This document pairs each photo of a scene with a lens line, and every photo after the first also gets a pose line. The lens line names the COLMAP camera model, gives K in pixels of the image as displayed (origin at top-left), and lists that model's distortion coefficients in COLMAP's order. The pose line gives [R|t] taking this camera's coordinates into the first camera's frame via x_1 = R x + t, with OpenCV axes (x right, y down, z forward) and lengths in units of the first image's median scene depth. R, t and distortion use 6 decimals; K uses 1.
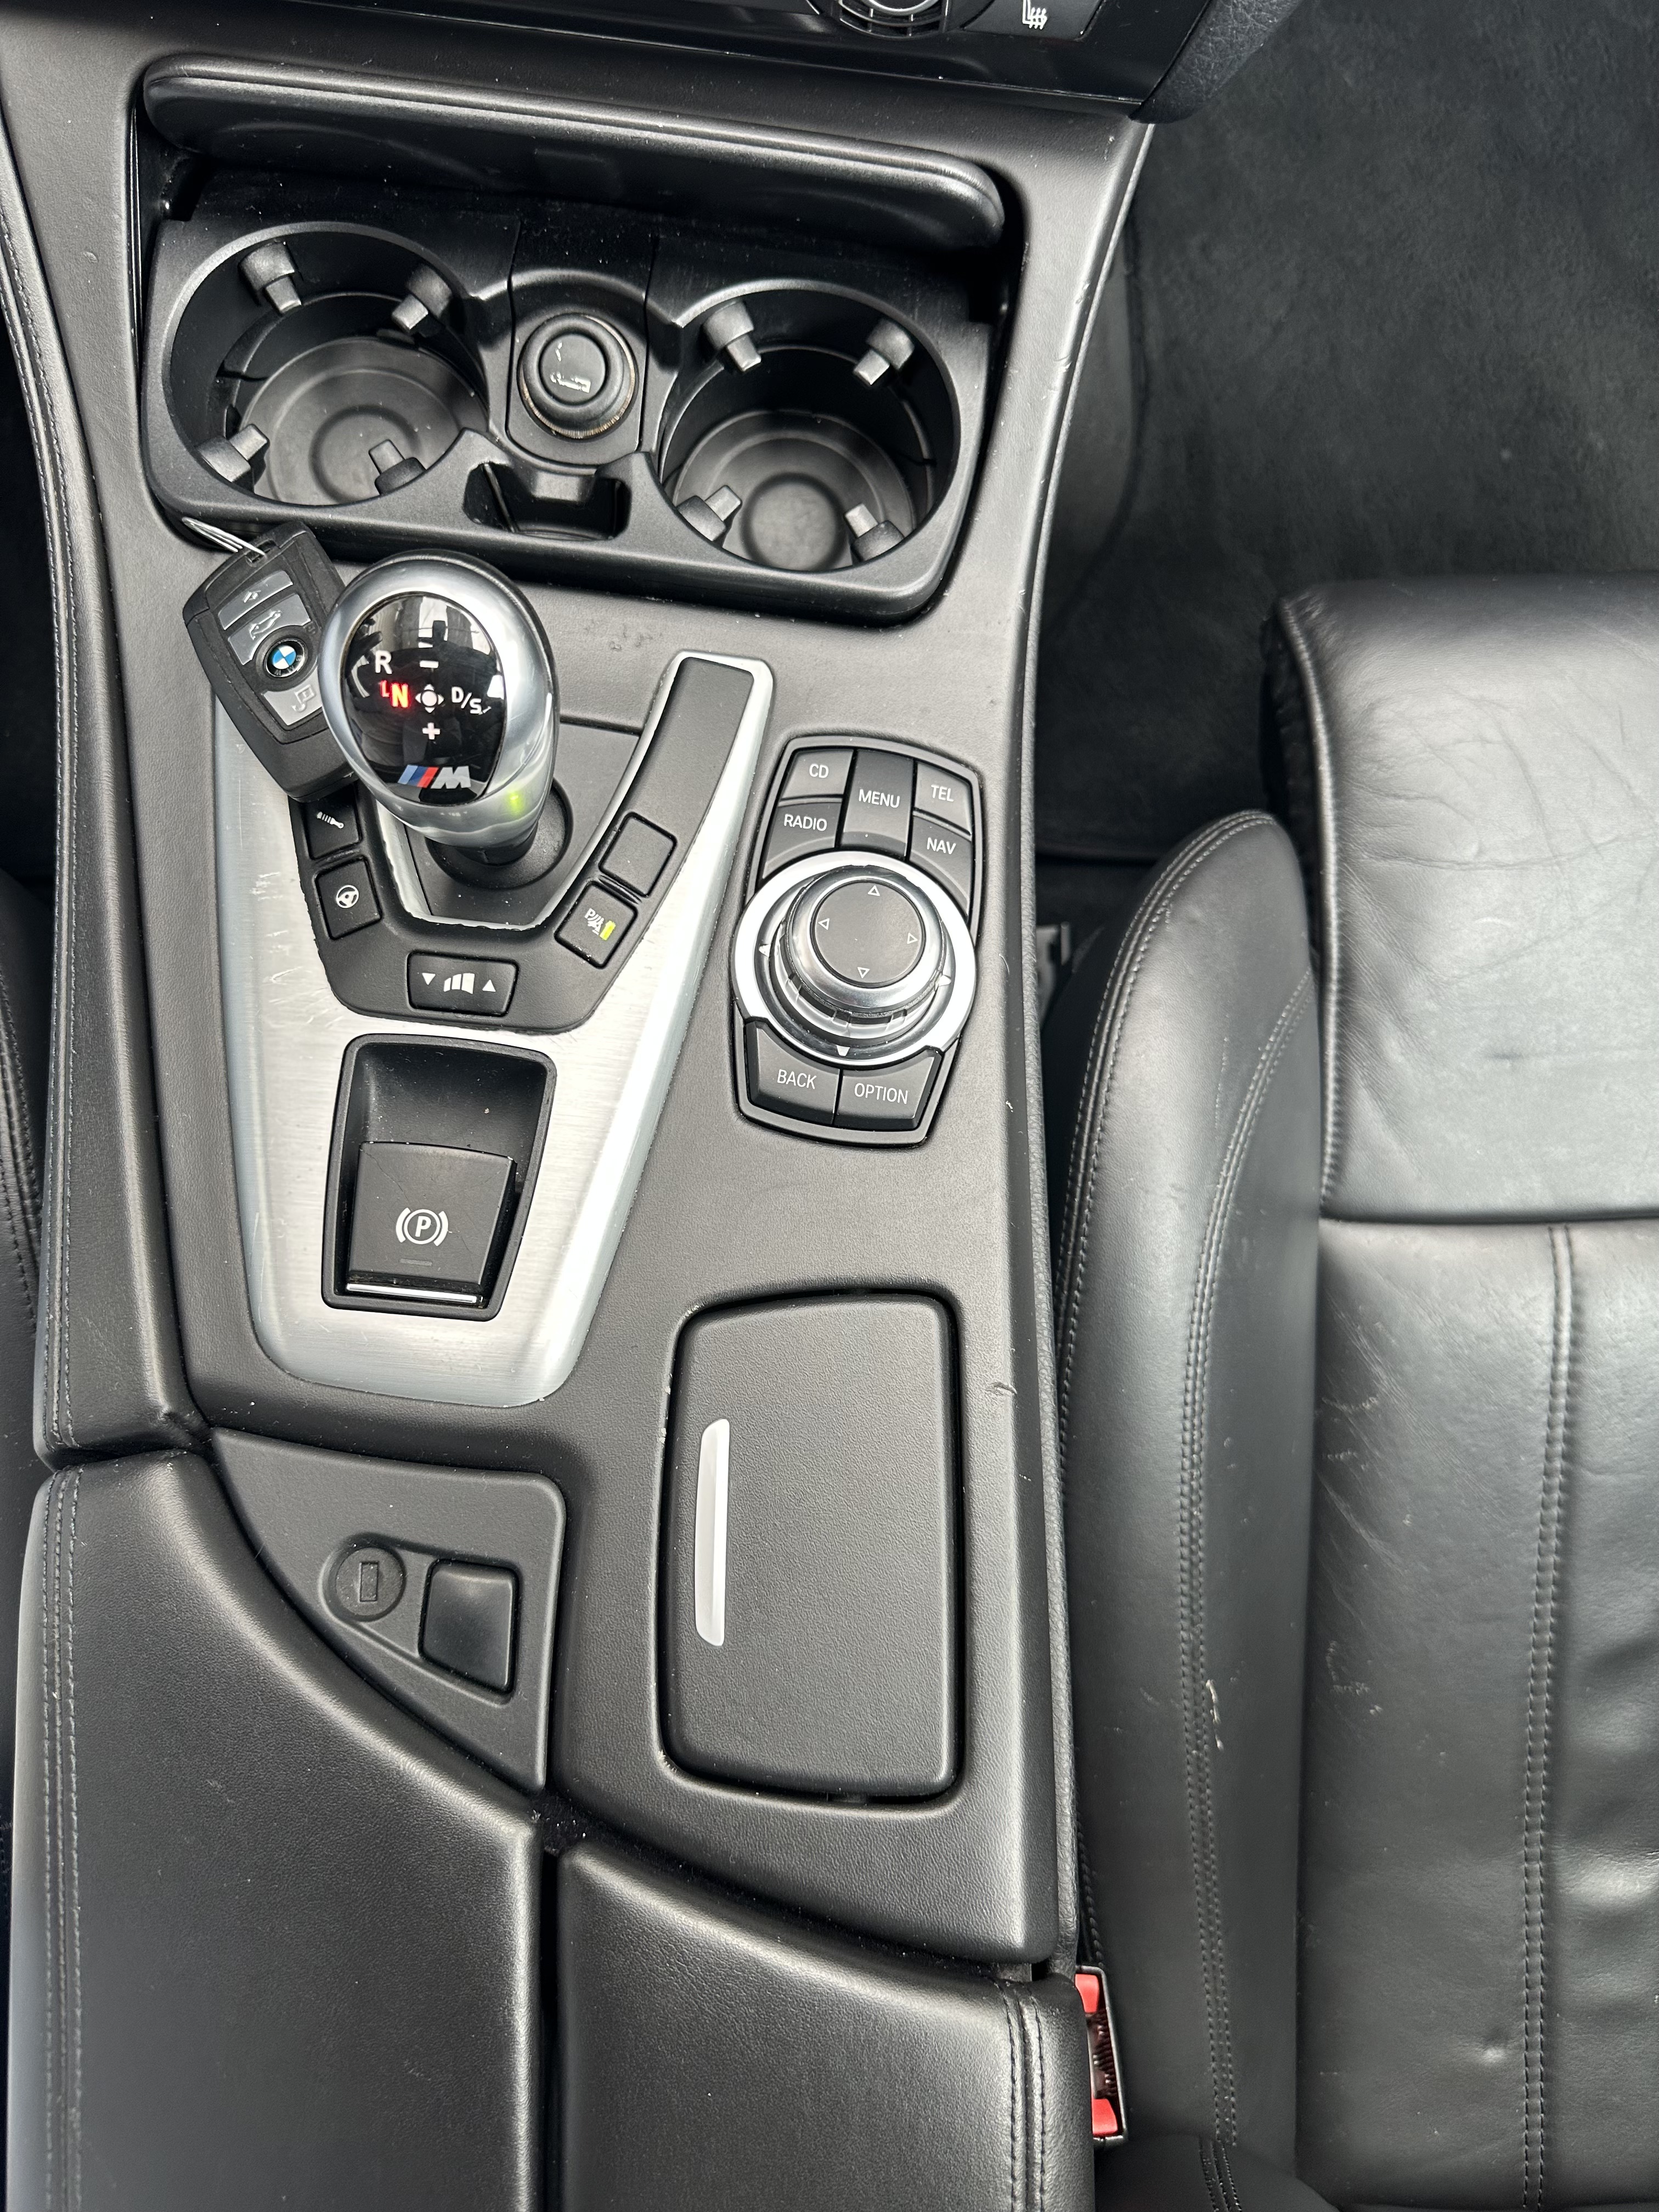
lens RADIAL K [[1577.7, 0, 808.3], [0, 1577.7, 1095.0], [0, 0, 1]] dist [0.040394, -0.079386]
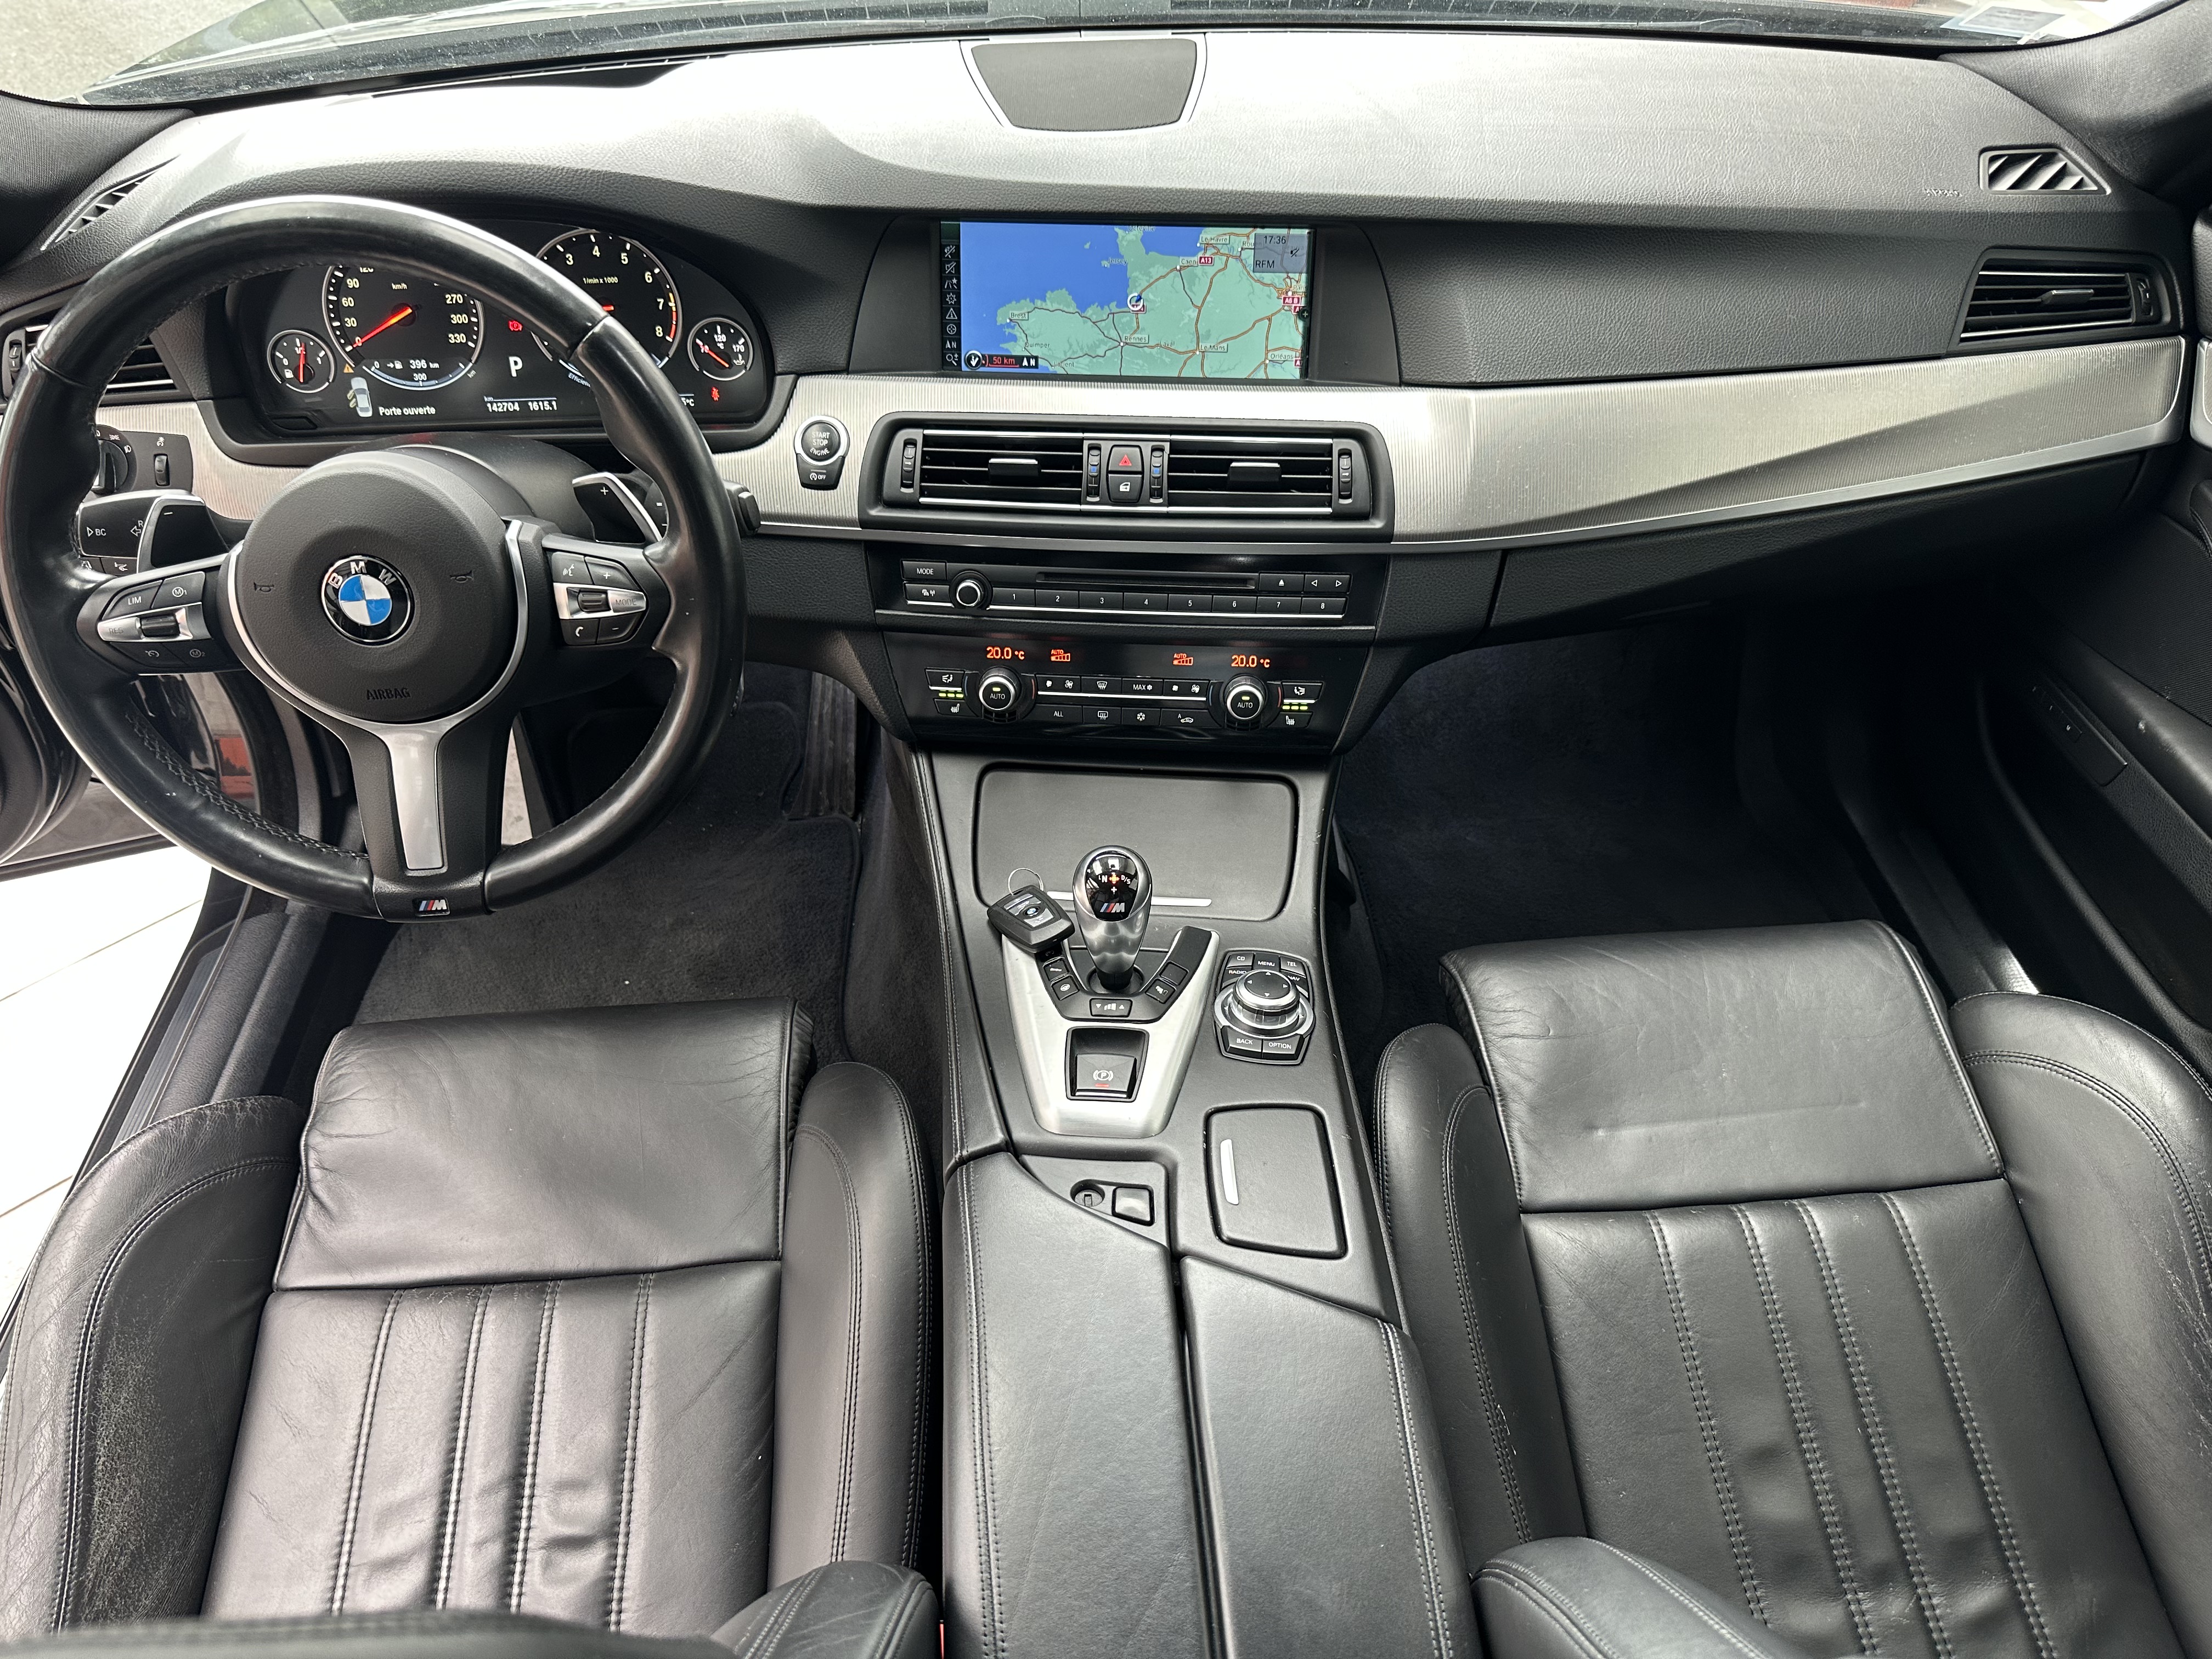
lens RADIAL K [[1577.7, 0, 1093.6], [0, 1577.7, 833.2], [0, 0, 1]] dist [0.040394, -0.079386]
pose [[0.997475, -0.063378, -0.032044, -0.150629], [0.027025, 0.756004, -0.654009, 1.443070], [0.065675, 0.651491, 0.755808, -1.177586]]
